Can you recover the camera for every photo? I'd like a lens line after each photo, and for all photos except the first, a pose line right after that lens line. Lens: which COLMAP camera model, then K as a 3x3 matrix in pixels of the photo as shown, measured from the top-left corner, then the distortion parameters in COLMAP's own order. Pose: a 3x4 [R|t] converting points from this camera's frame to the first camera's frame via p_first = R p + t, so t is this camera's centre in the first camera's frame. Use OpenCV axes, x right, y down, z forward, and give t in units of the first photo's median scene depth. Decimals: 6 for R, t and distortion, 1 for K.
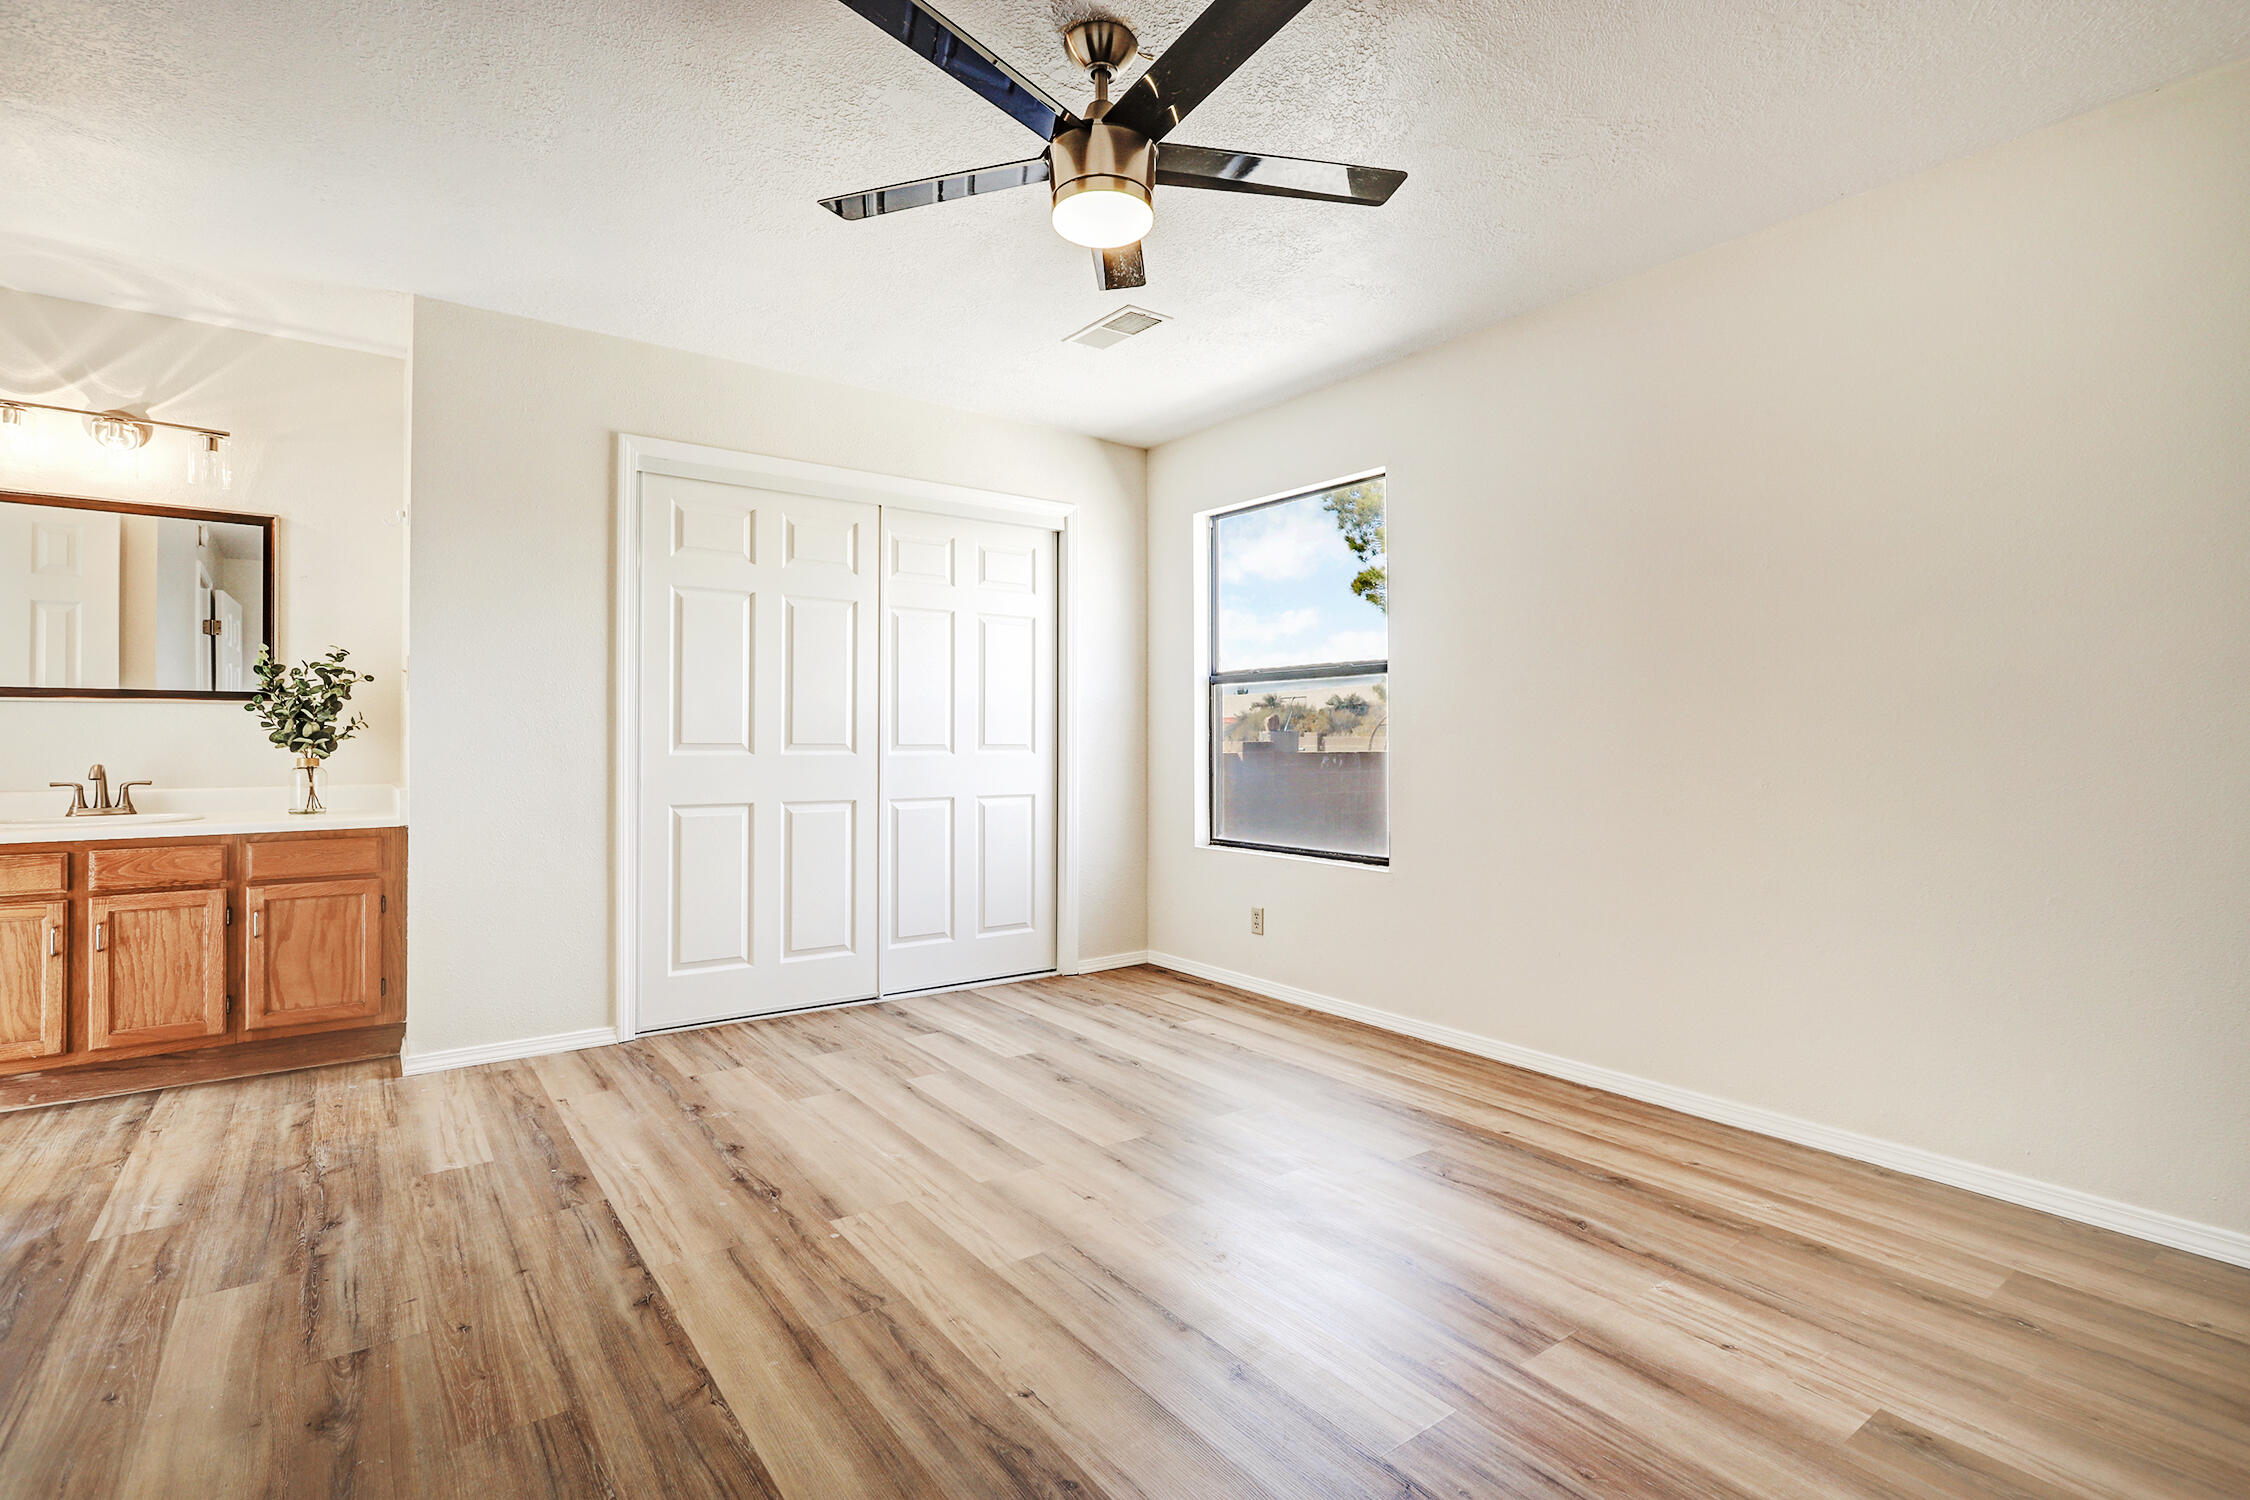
lens RADIAL K [[1065.7, 0, 1134.1], [0, 1065.7, 741.8], [0, 0, 1]] dist [-0.004105, 0.002278]
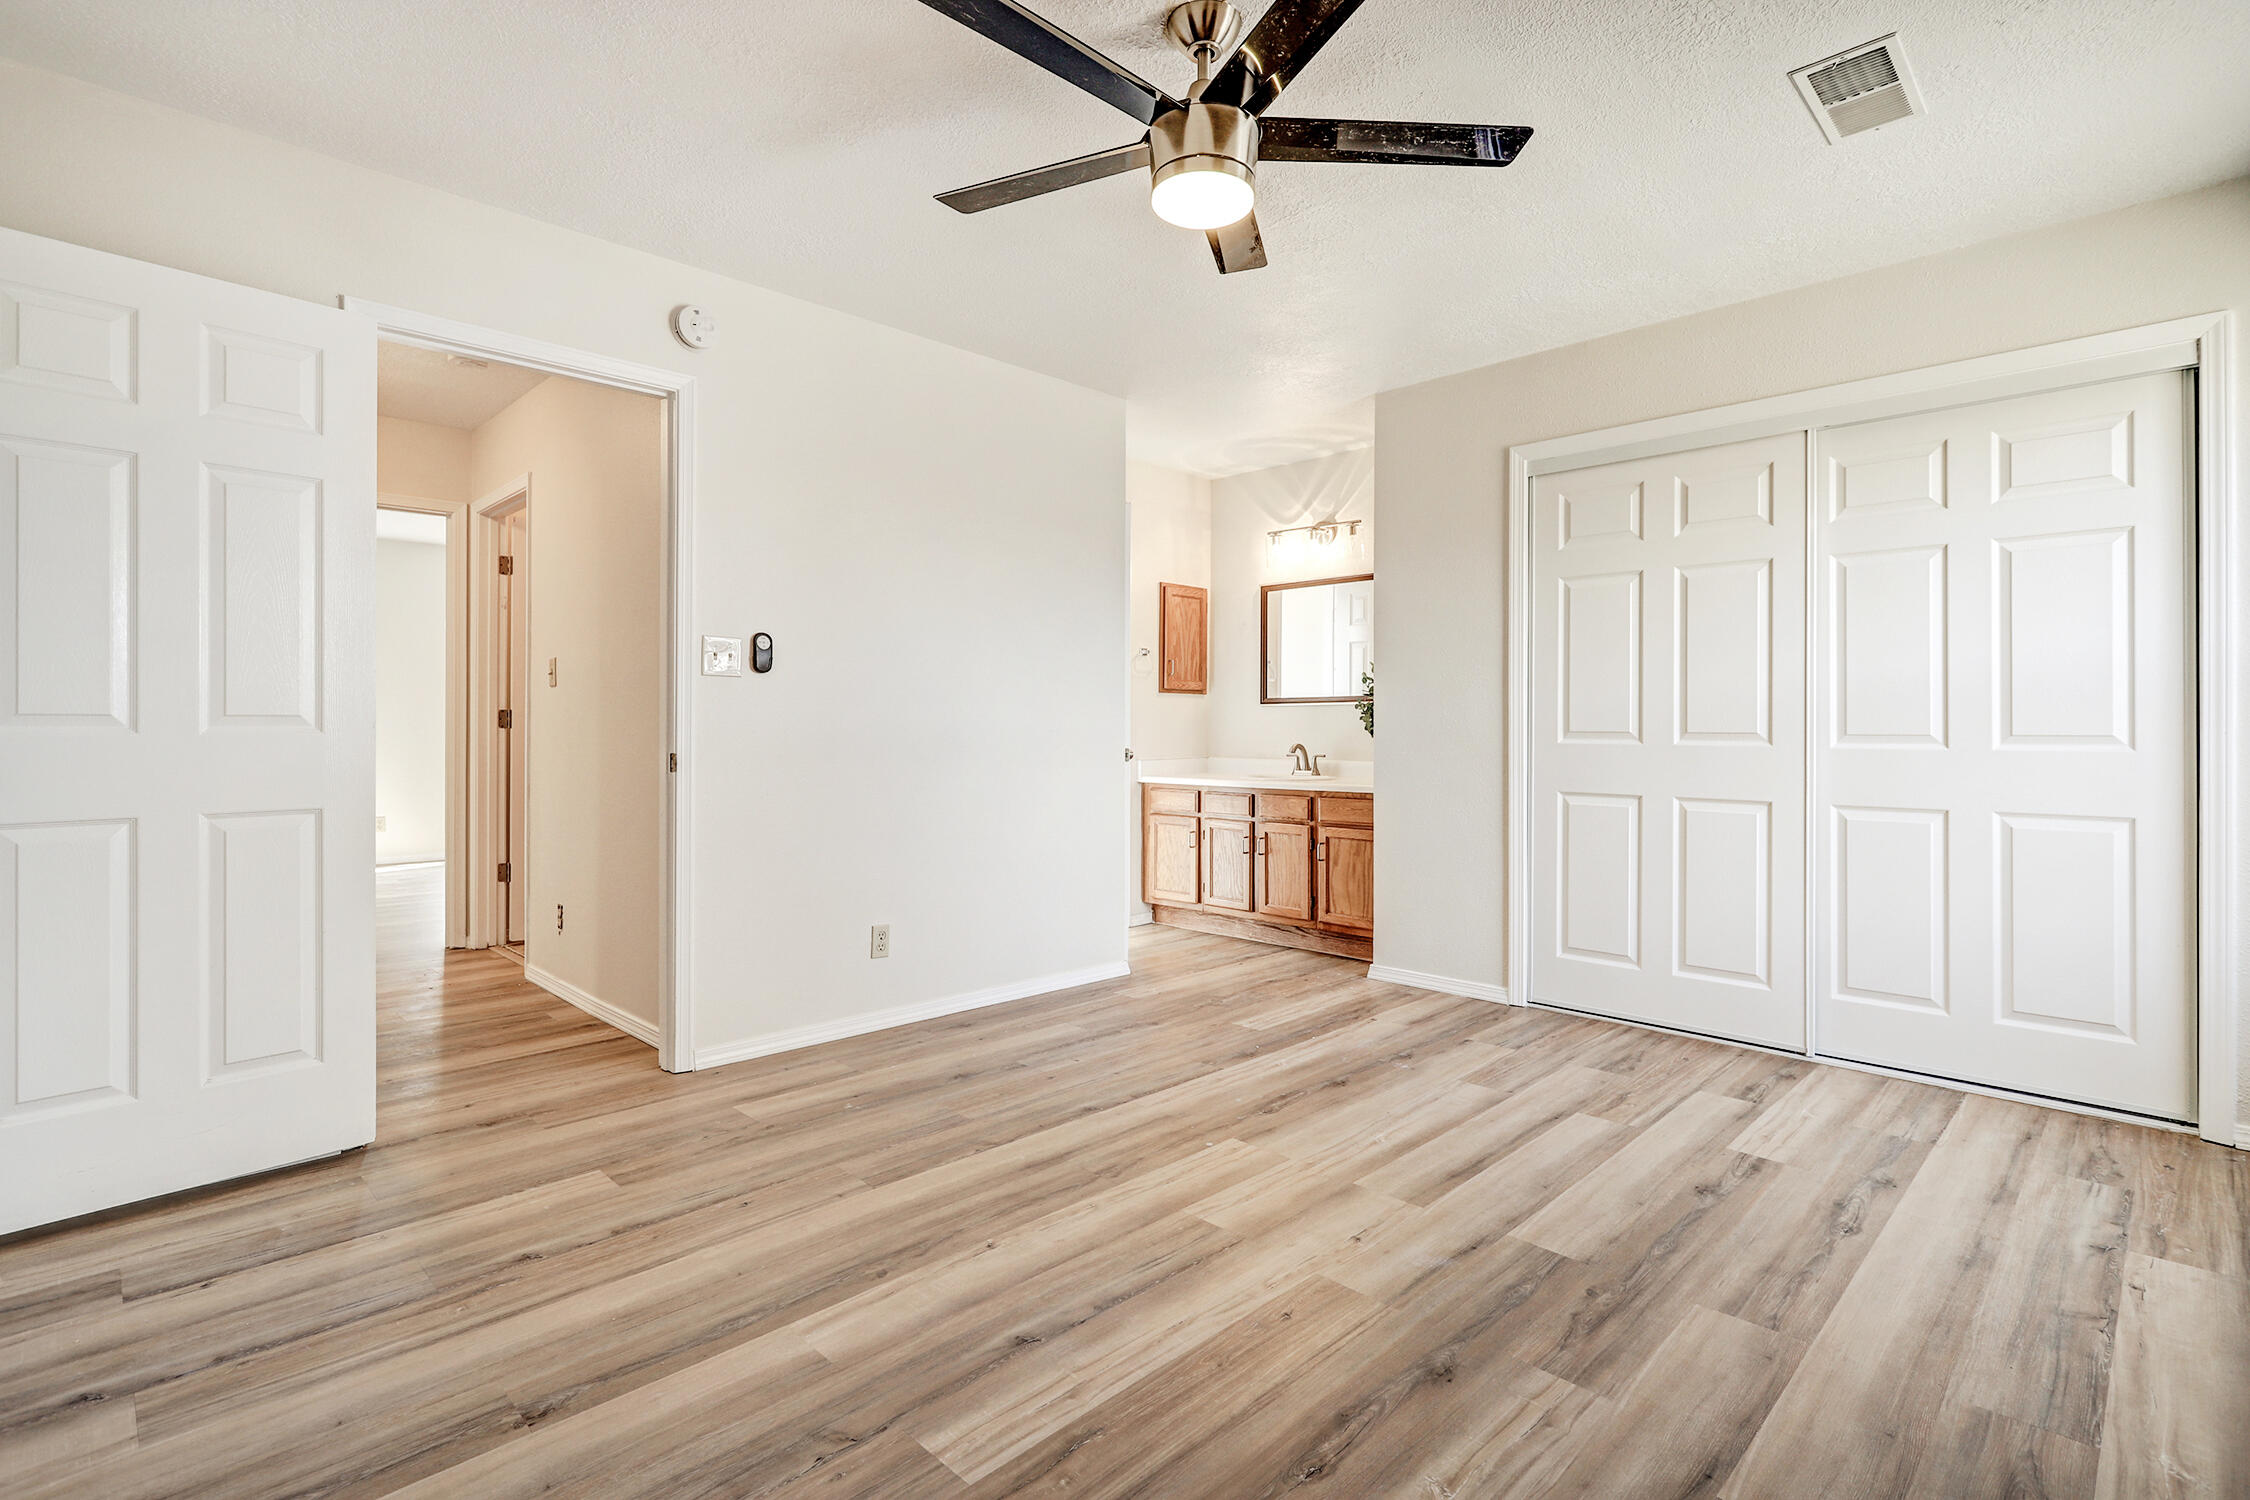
lens RADIAL K [[1065.7, 0, 1137.2], [0, 1065.7, 736.4], [0, 0, 1]] dist [-0.004105, 0.002278]
pose [[0.149278, 0.005993, -0.988777, 0.604759], [-0.002485, 0.999981, 0.005686, 0.001581], [0.988792, 0.001608, 0.149290, 0.510087]]
